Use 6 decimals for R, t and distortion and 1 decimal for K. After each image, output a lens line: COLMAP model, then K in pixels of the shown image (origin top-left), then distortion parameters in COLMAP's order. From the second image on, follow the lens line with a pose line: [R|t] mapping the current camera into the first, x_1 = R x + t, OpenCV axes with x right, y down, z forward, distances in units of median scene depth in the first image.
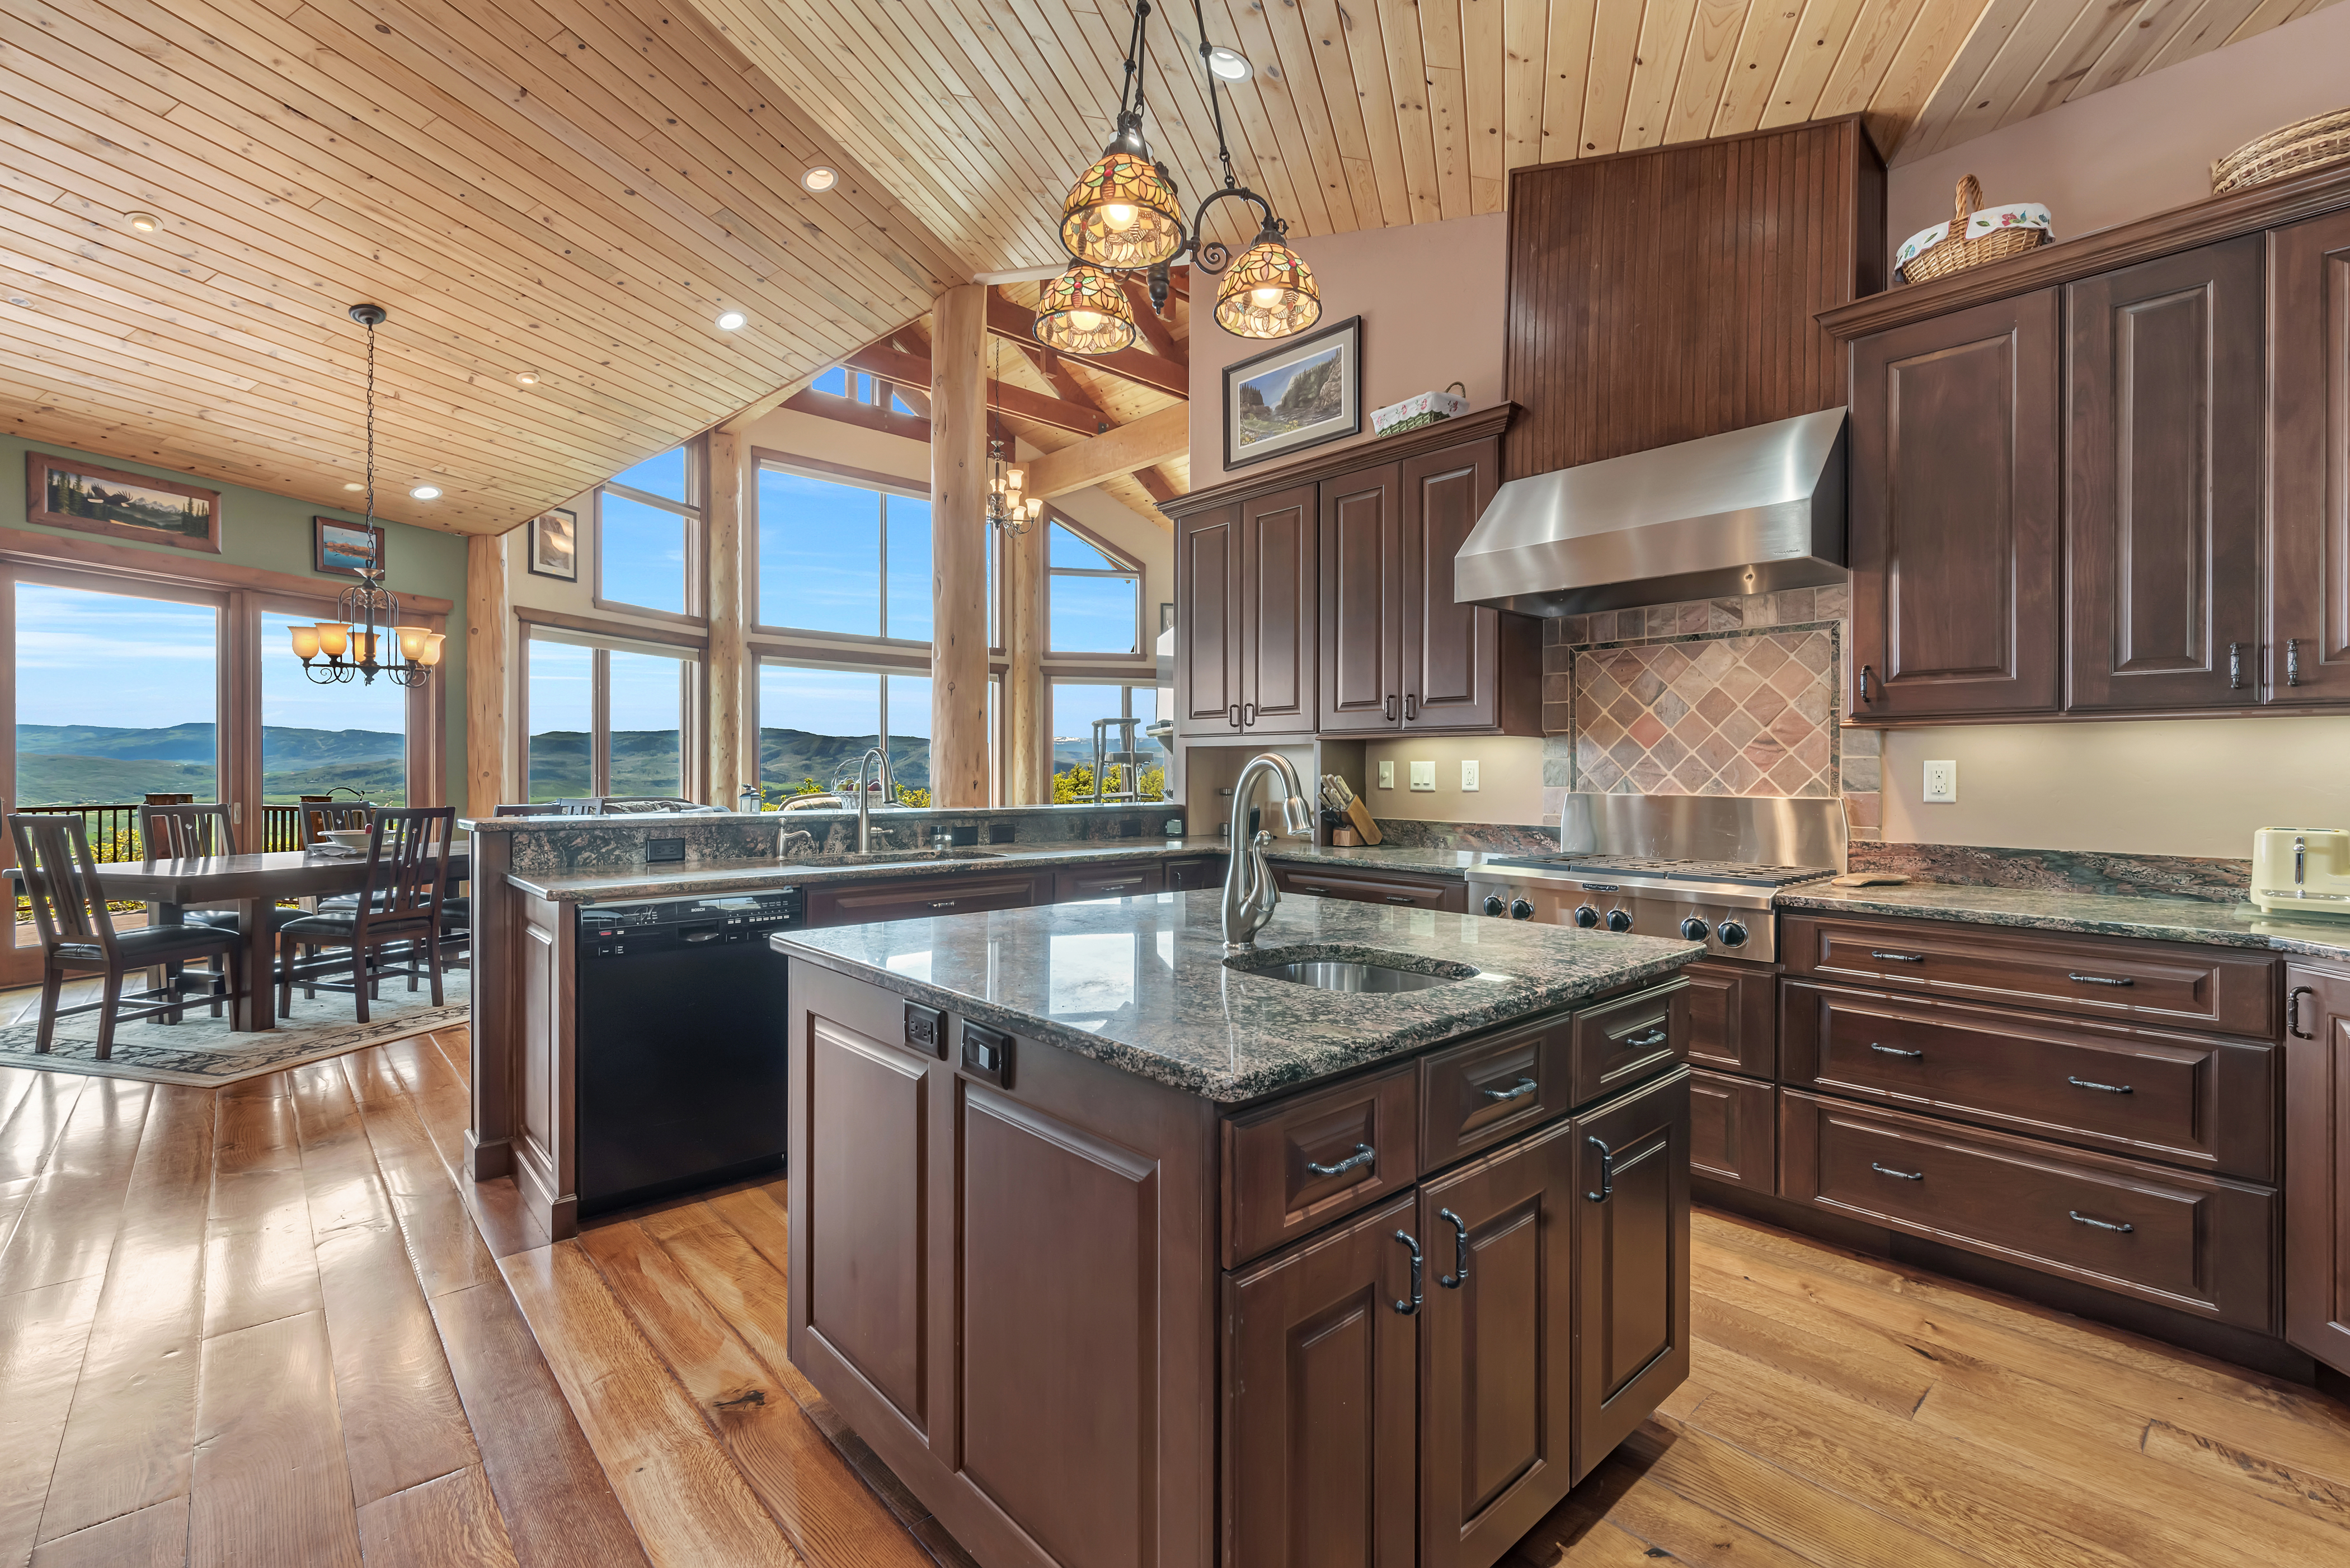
lens RADIAL K [[1036.1, 0, 1178.7], [0, 1036.1, 769.6], [0, 0, 1]] dist [0.001795, 0.000126]
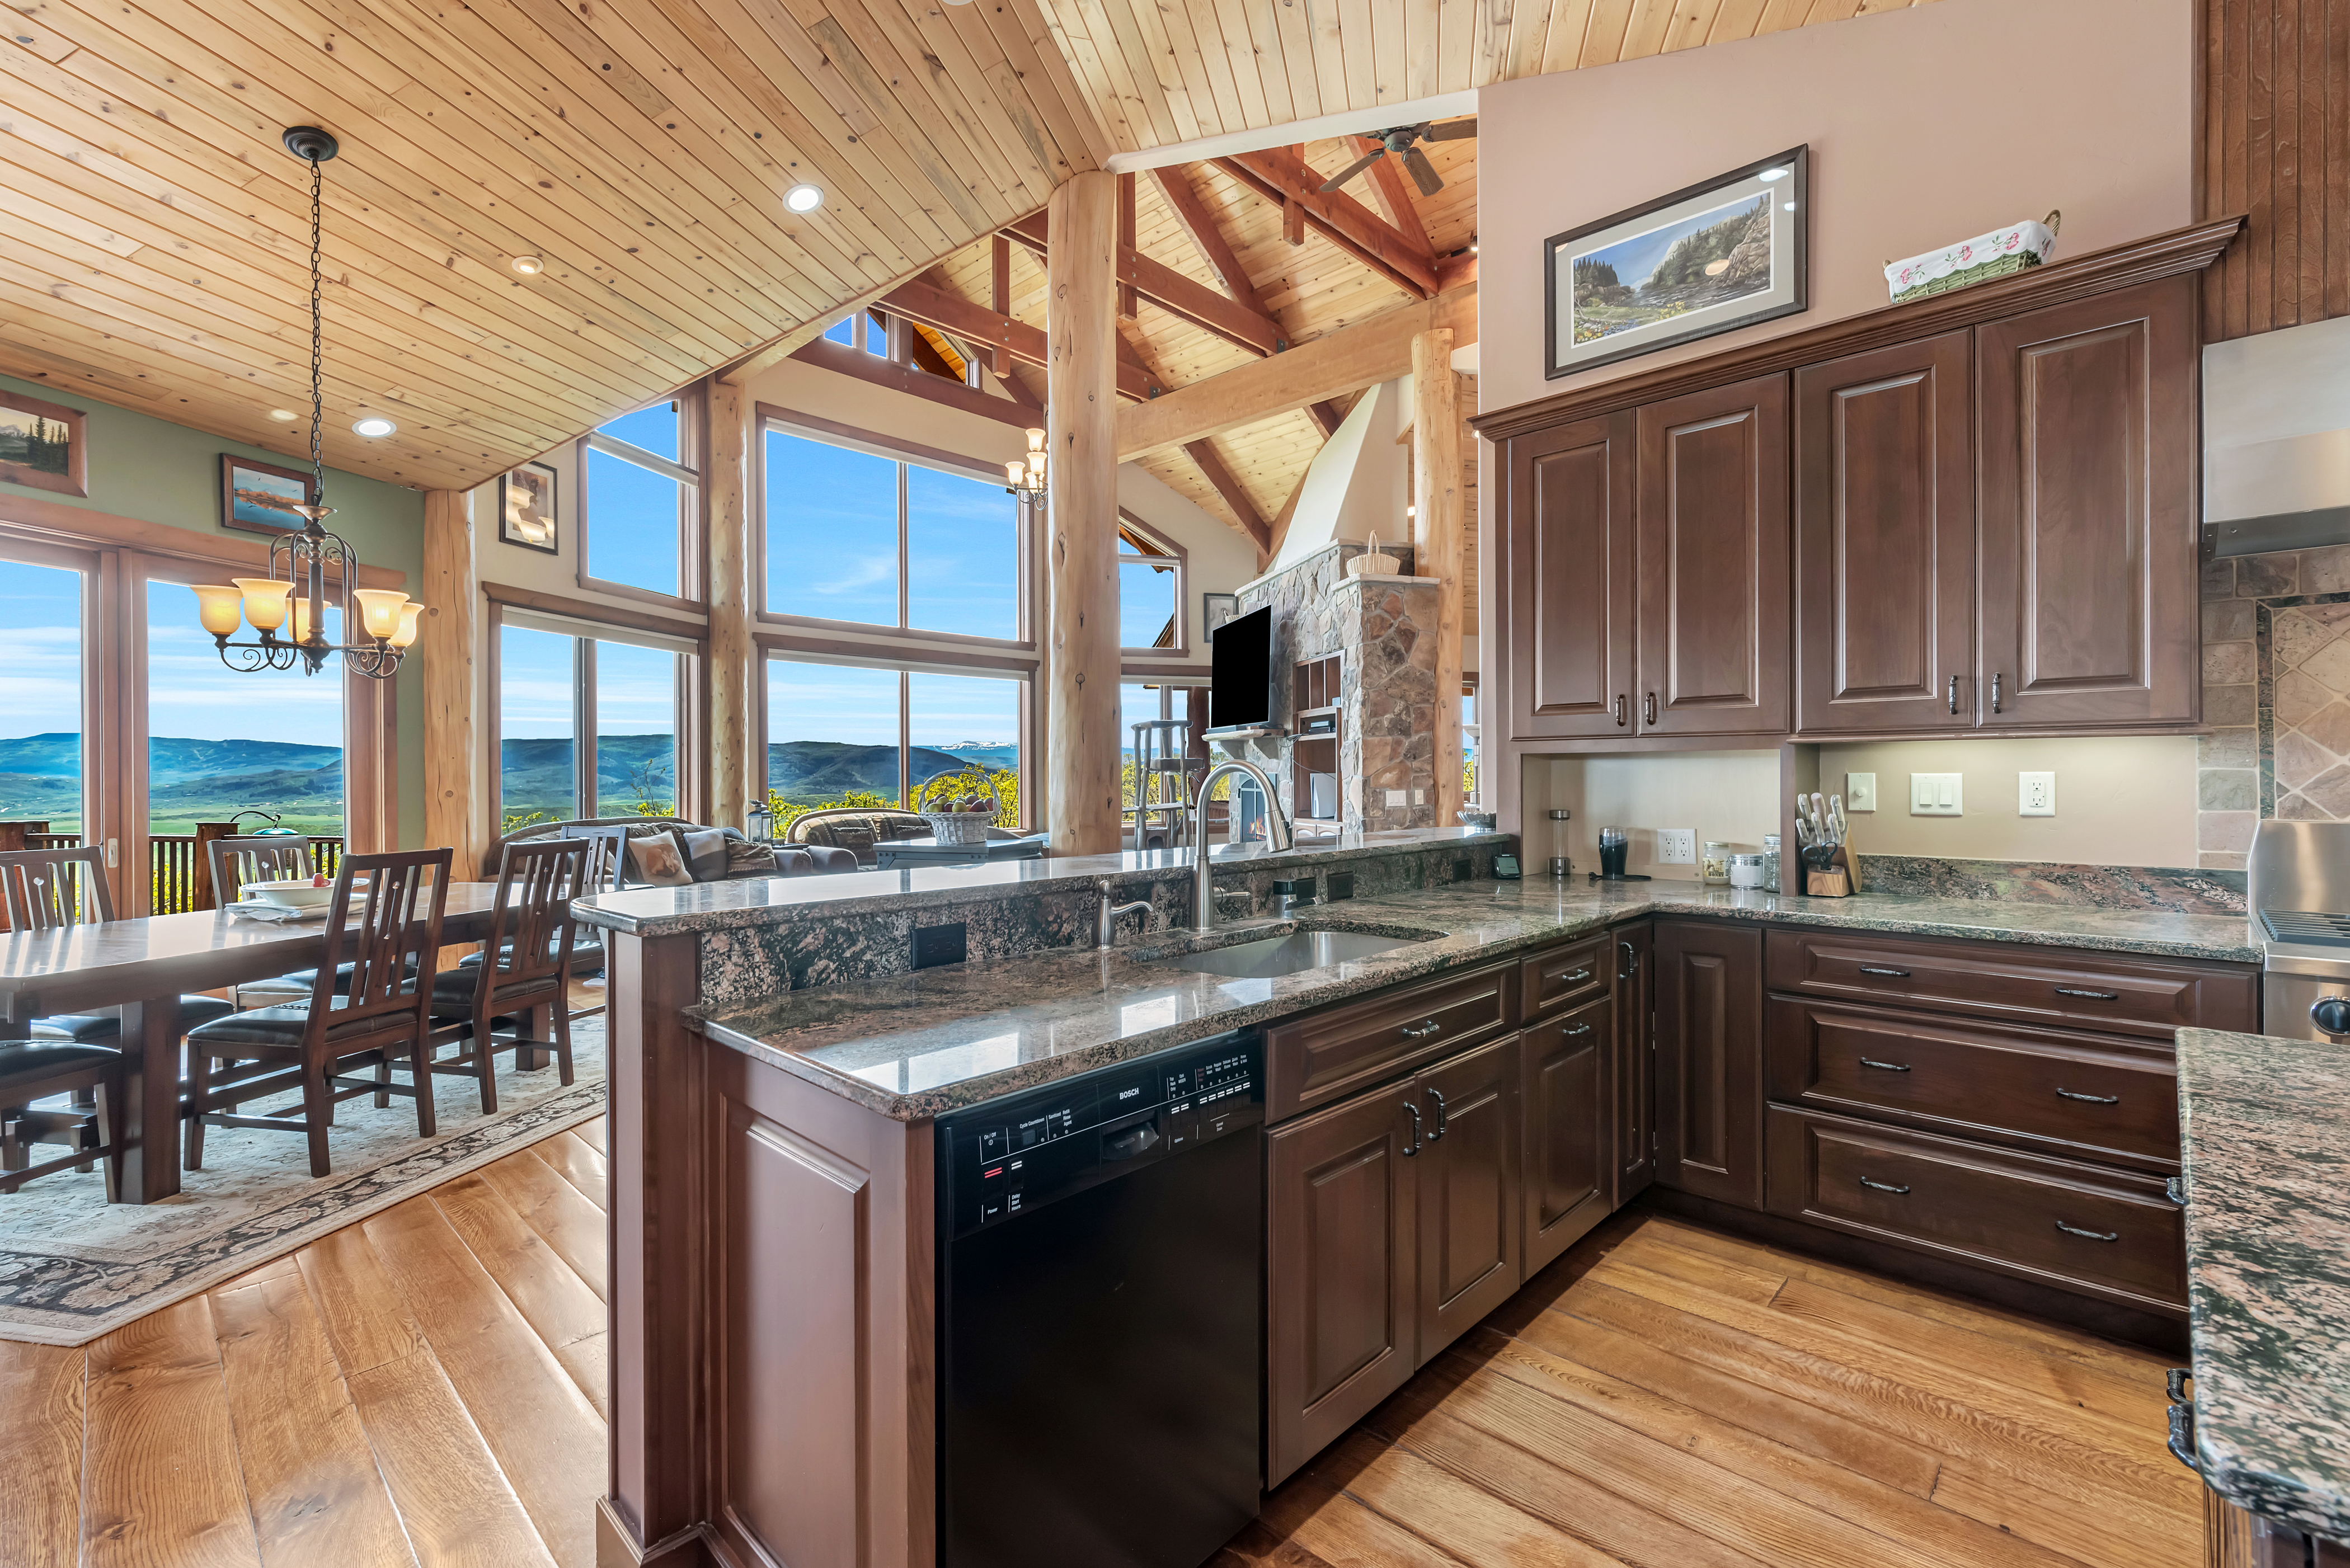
lens RADIAL K [[1029.9, 0, 1183.2], [0, 1029.9, 770.3], [0, 0, 1]] dist [0.000166, 0.001129]
pose [[0.997441, -0.008413, 0.070992, -0.226785], [0.008635, 0.999959, -0.002823, -0.008554], [-0.070966, 0.003429, 0.997473, 0.243670]]
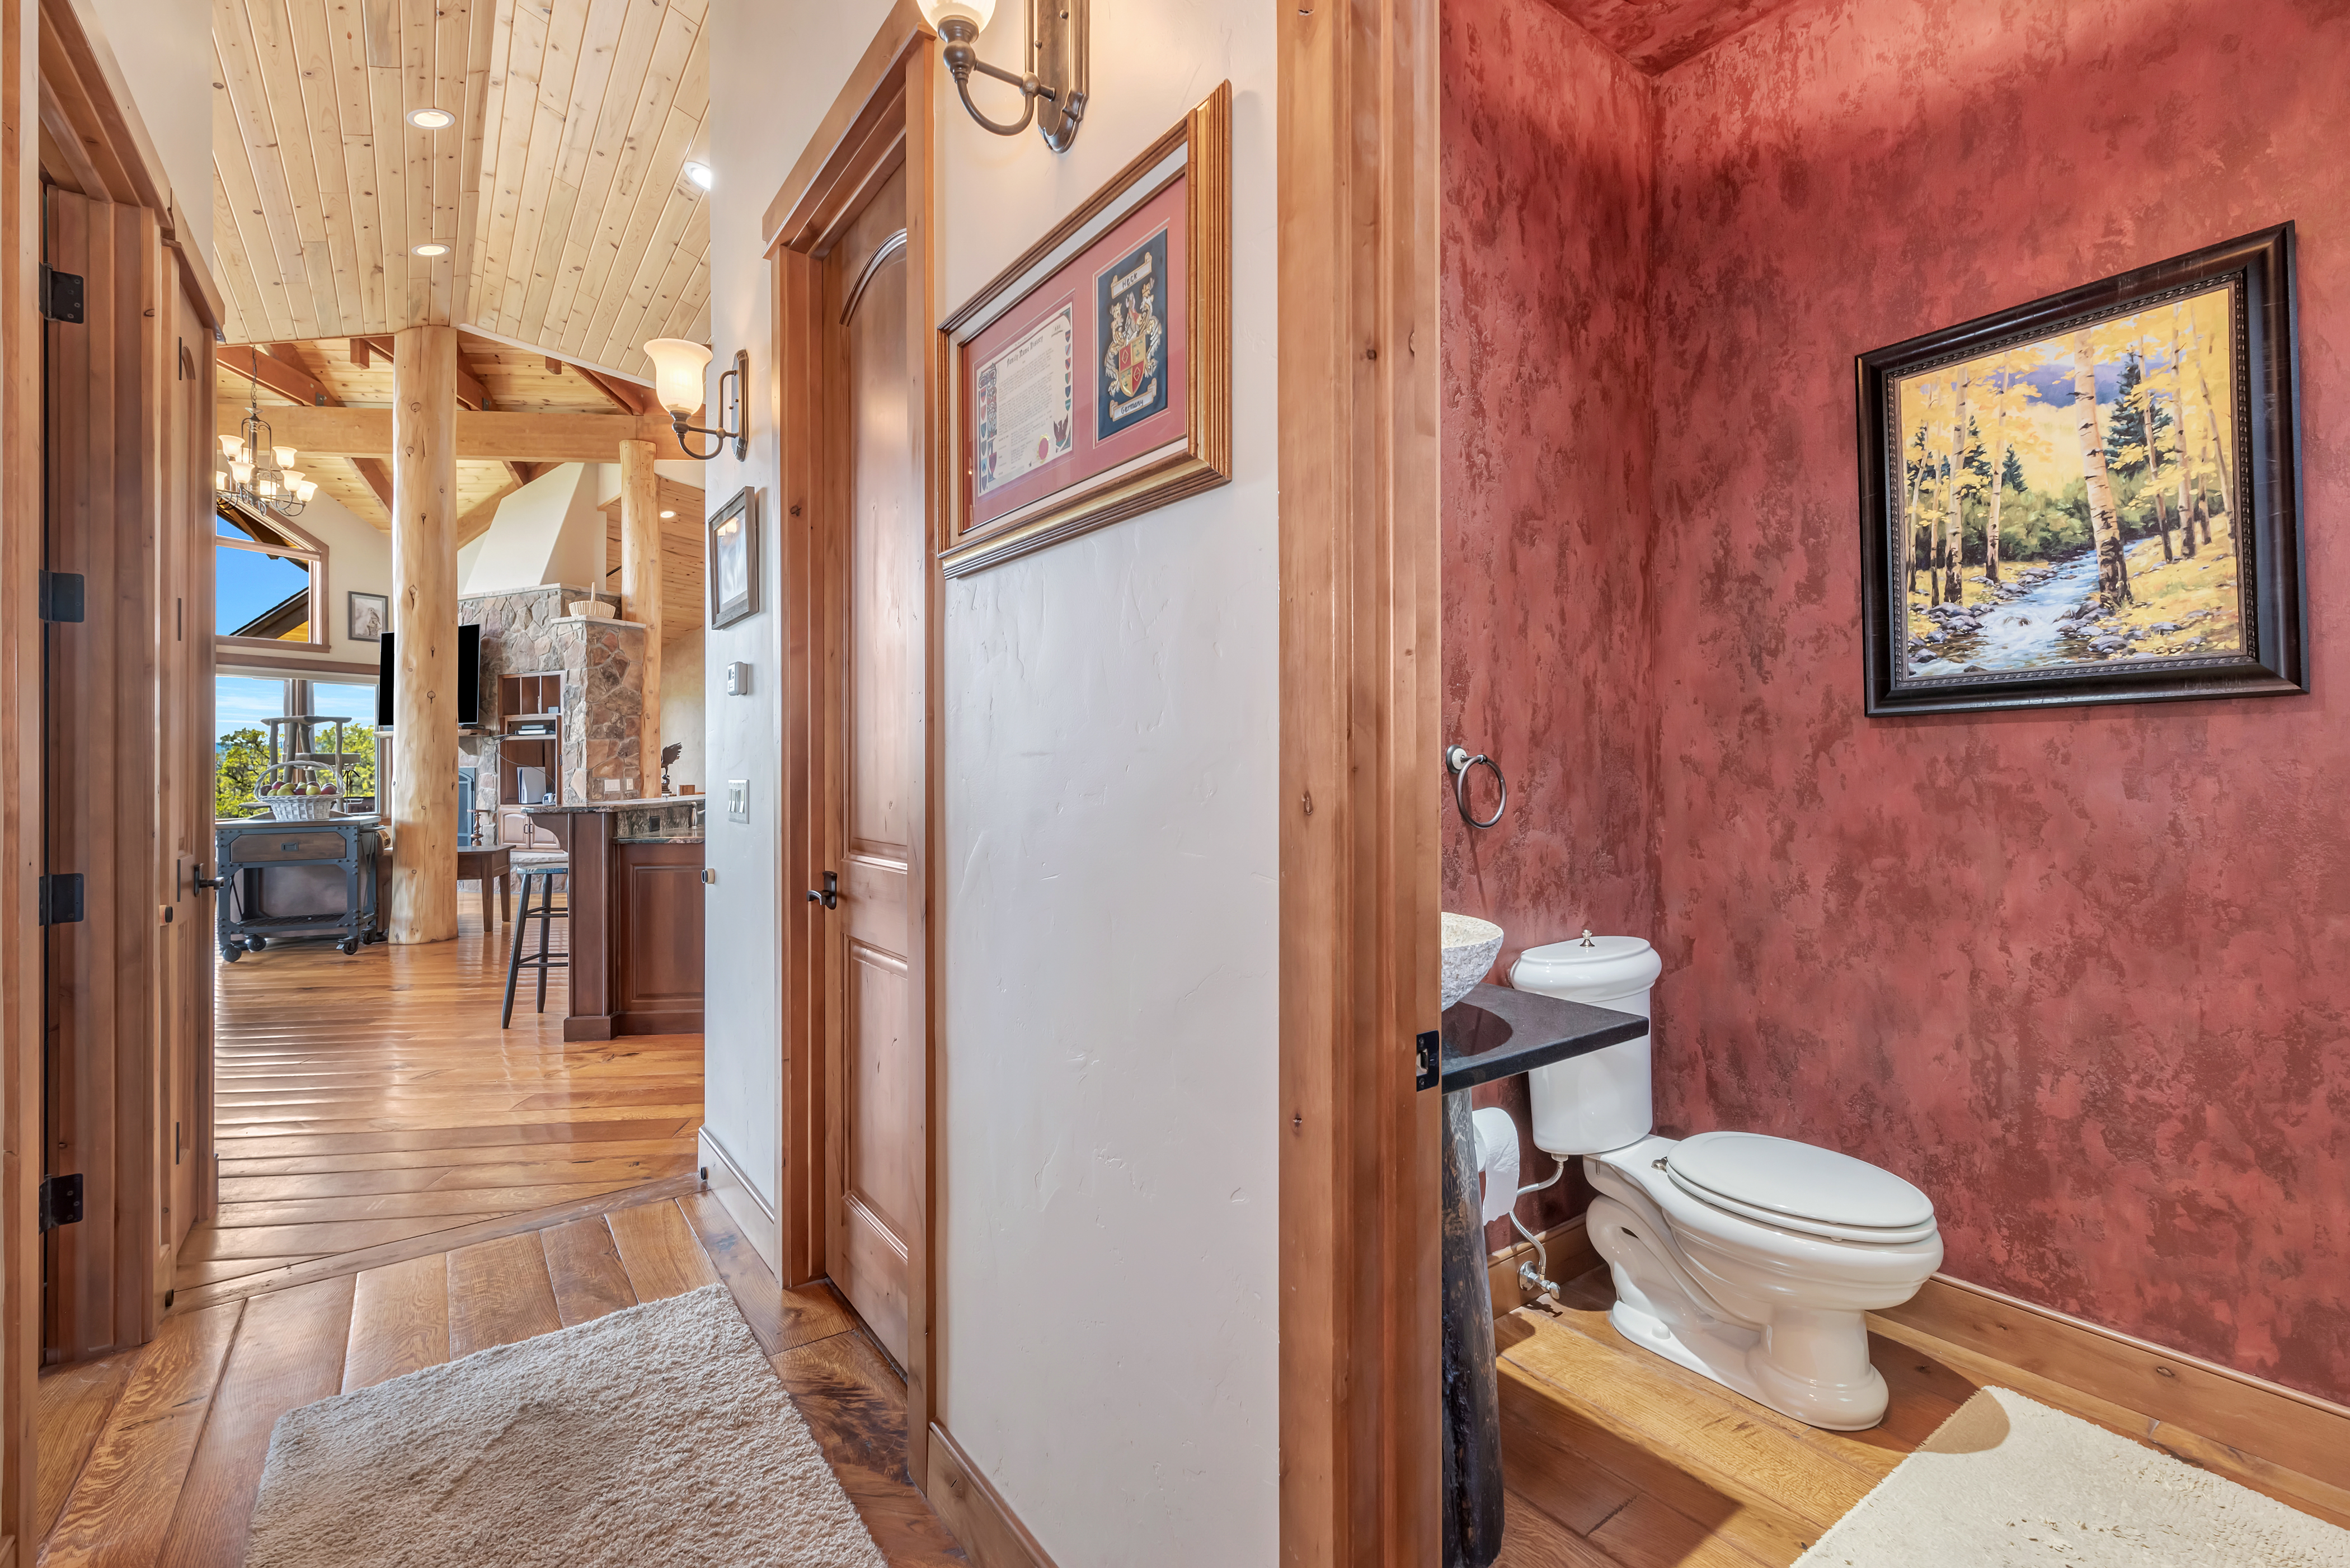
lens RADIAL K [[1029.9, 0, 1183.2], [0, 1029.9, 770.3], [0, 0, 1]] dist [0.000166, 0.001129]
pose [[0.590553, -0.008891, 0.806950, -0.717835], [0.007864, 0.999955, 0.005262, -0.001326], [-0.806960, 0.003238, 0.590597, -0.302608]]
